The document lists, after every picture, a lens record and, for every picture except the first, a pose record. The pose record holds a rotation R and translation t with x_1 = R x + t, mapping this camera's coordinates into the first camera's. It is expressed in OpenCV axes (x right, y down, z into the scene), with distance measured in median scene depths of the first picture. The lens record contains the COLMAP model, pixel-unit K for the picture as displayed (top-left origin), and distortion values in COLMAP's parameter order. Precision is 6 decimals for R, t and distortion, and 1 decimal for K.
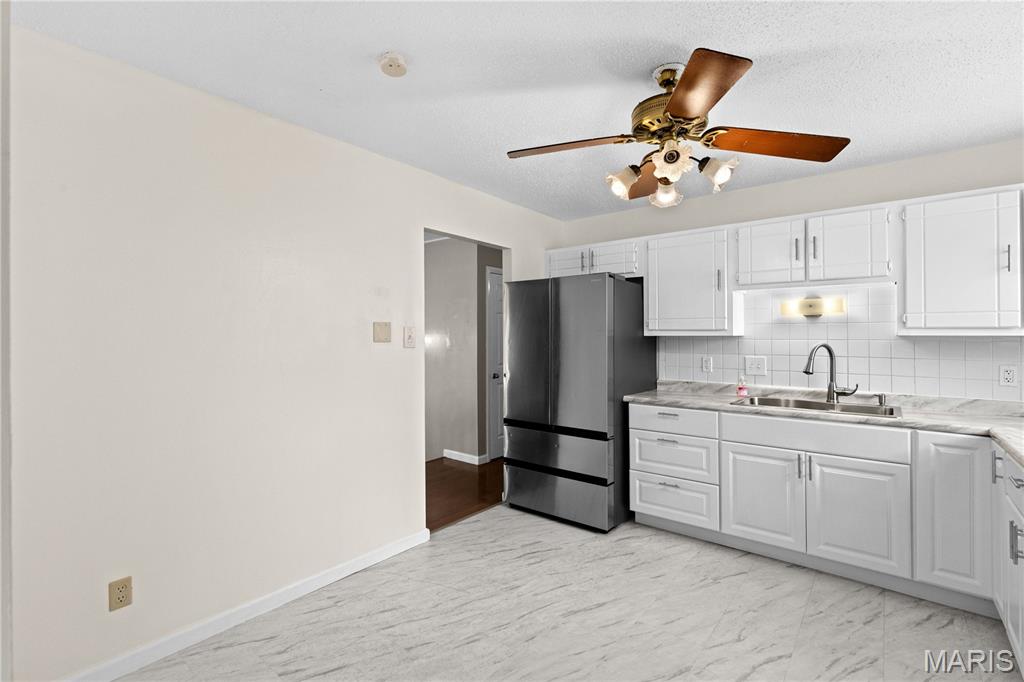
lens RADIAL K [[461.5, 0, 520.3], [0, 461.5, 338.0], [0, 0, 1]] dist [0.000064, -0.001067]
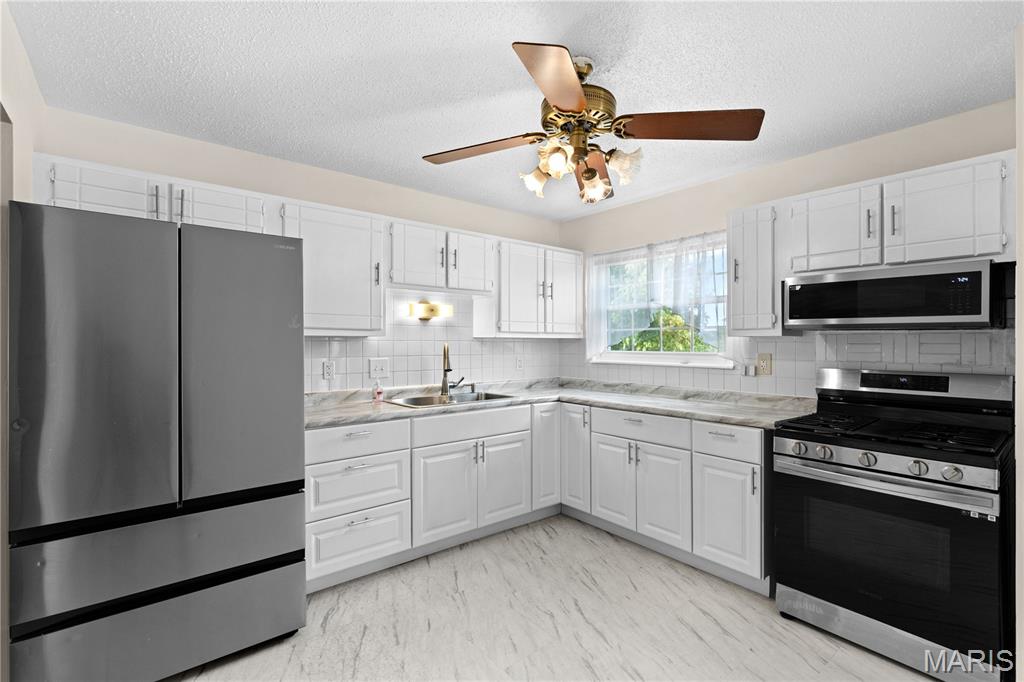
lens RADIAL K [[461.5, 0, 517.6], [0, 461.5, 341.0], [0, 0, 1]] dist [0.000064, -0.001067]
pose [[0.216588, 0.005178, 0.976249, -0.435733], [0.003739, 0.999974, -0.006134, 0.012856], [-0.976256, 0.004979, 0.216563, 0.608291]]
